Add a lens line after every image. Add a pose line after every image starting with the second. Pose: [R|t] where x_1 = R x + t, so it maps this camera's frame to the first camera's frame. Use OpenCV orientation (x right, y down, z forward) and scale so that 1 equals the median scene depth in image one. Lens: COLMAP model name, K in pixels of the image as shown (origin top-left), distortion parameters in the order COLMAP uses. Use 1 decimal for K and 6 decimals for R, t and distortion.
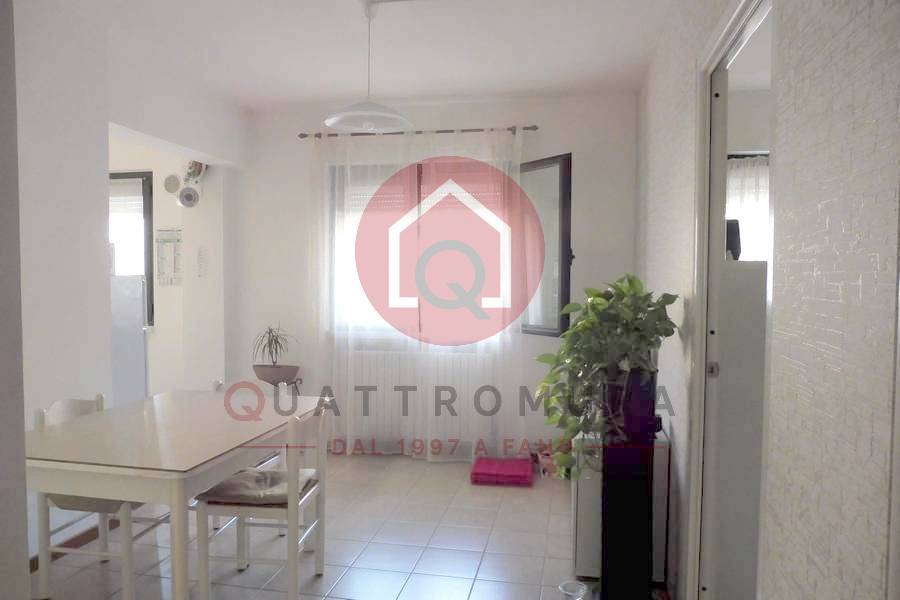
lens RADIAL K [[658.6, 0, 451.1], [0, 658.6, 300.8], [0, 0, 1]] dist [-0.033652, 0.022183]
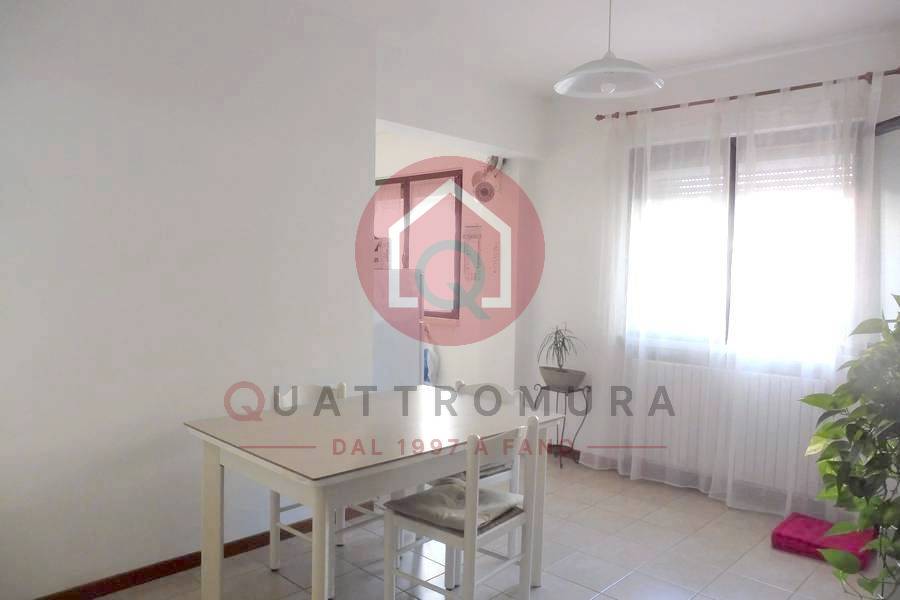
lens RADIAL K [[658.6, 0, 446.1], [0, 658.6, 304.8], [0, 0, 1]] dist [-0.033652, 0.022183]
pose [[0.843728, 0.040740, -0.535223, 0.093436], [-0.037398, 0.999154, 0.017100, -0.002292], [0.535467, 0.005588, 0.844538, 0.133419]]
